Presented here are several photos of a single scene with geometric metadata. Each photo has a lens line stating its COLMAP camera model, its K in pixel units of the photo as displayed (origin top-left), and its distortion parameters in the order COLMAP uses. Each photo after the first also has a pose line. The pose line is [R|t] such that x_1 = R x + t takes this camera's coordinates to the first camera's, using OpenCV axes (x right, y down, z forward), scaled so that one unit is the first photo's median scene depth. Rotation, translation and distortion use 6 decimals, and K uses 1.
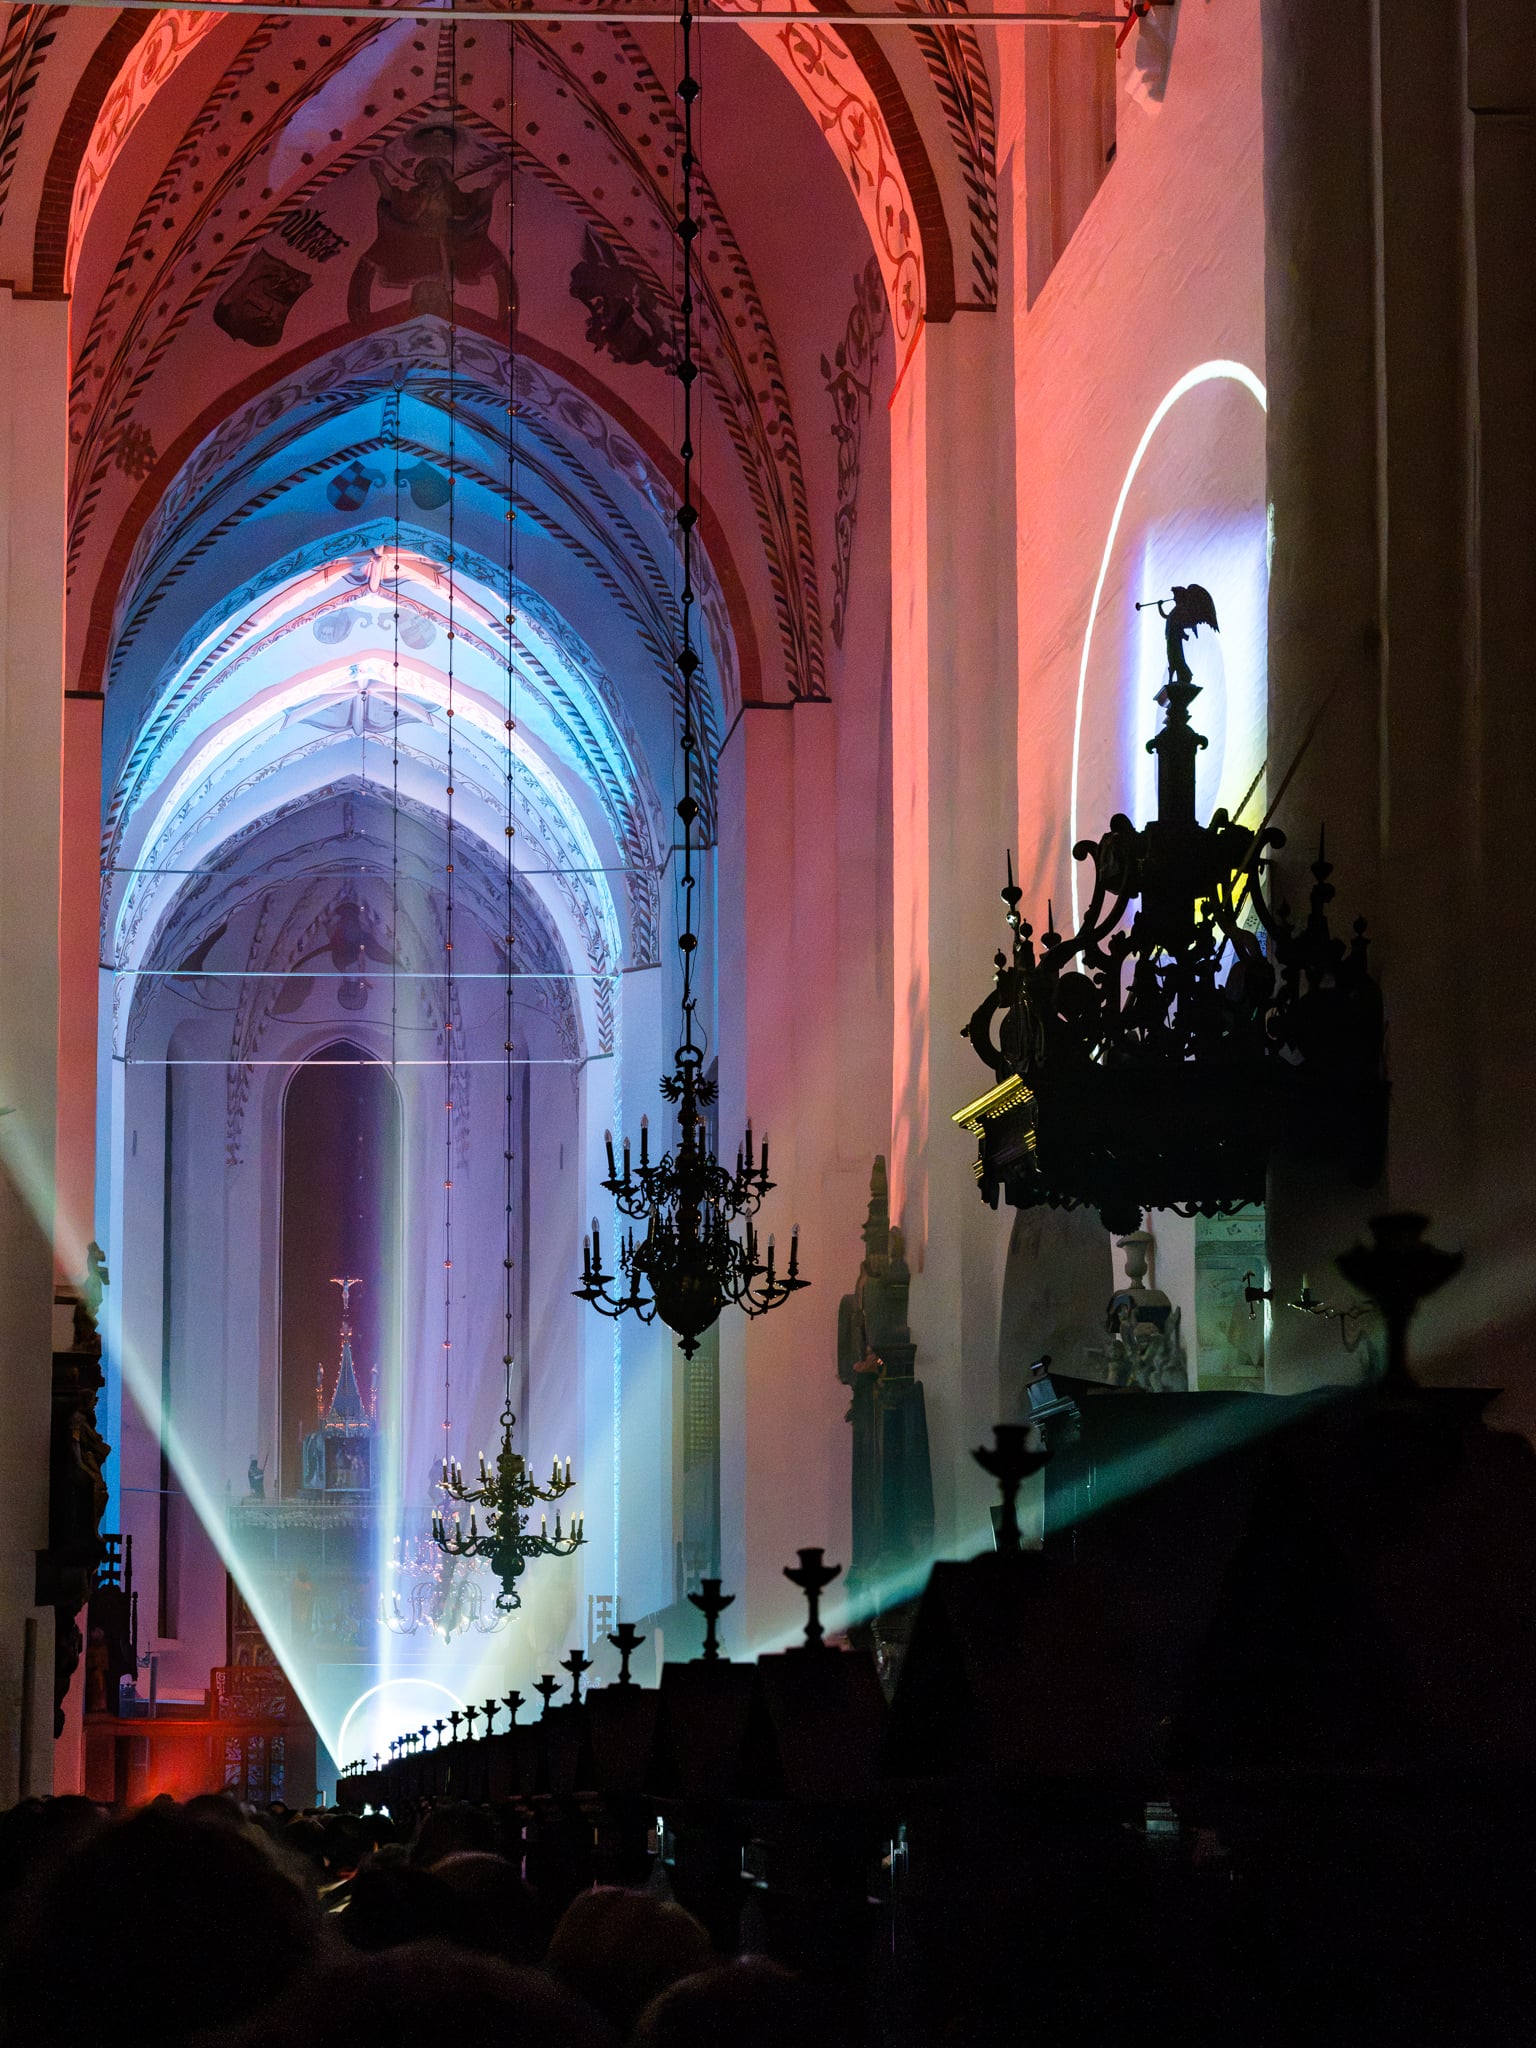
lens RADIAL K [[1836.4, 0, 768.0], [0, 1836.4, 1024.0], [0, 0, 1]] dist [-0.004272, 0.003214]
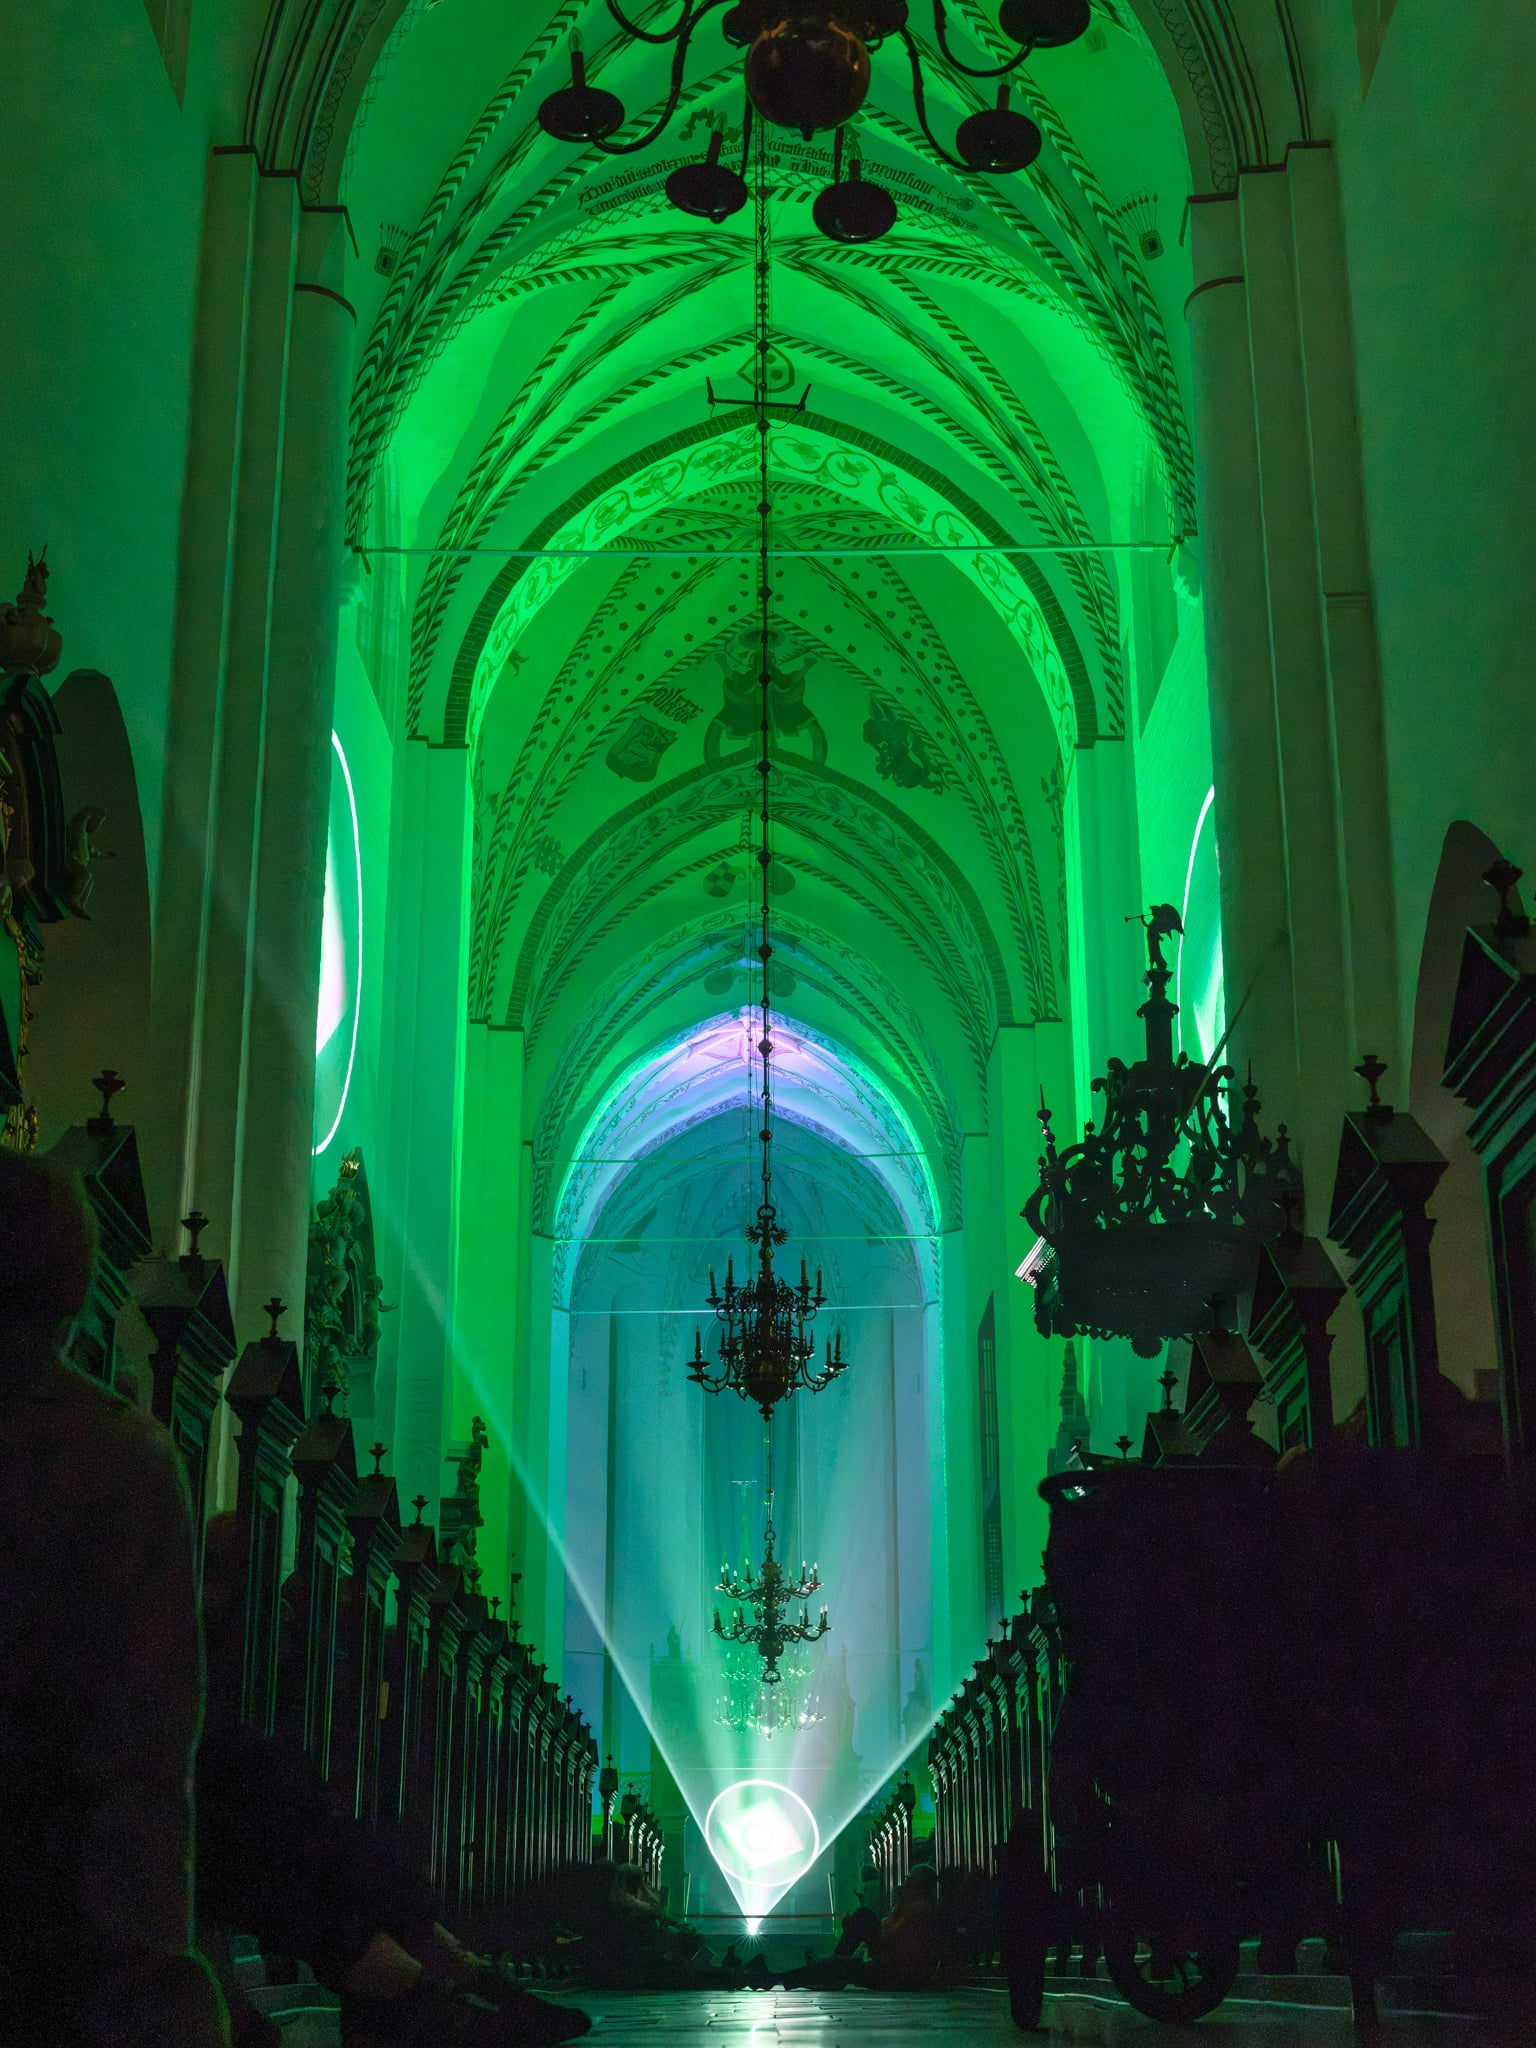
lens RADIAL K [[1200.4, 0, 768.0], [0, 1200.4, 1024.0], [0, 0, 1]] dist [-0.000316, -0.000217]
pose [[0.999636, -0.026969, -0.000241, -0.180691], [0.026734, 0.992034, -0.123105, -0.067149], [0.003559, 0.123054, 0.992394, 0.105664]]
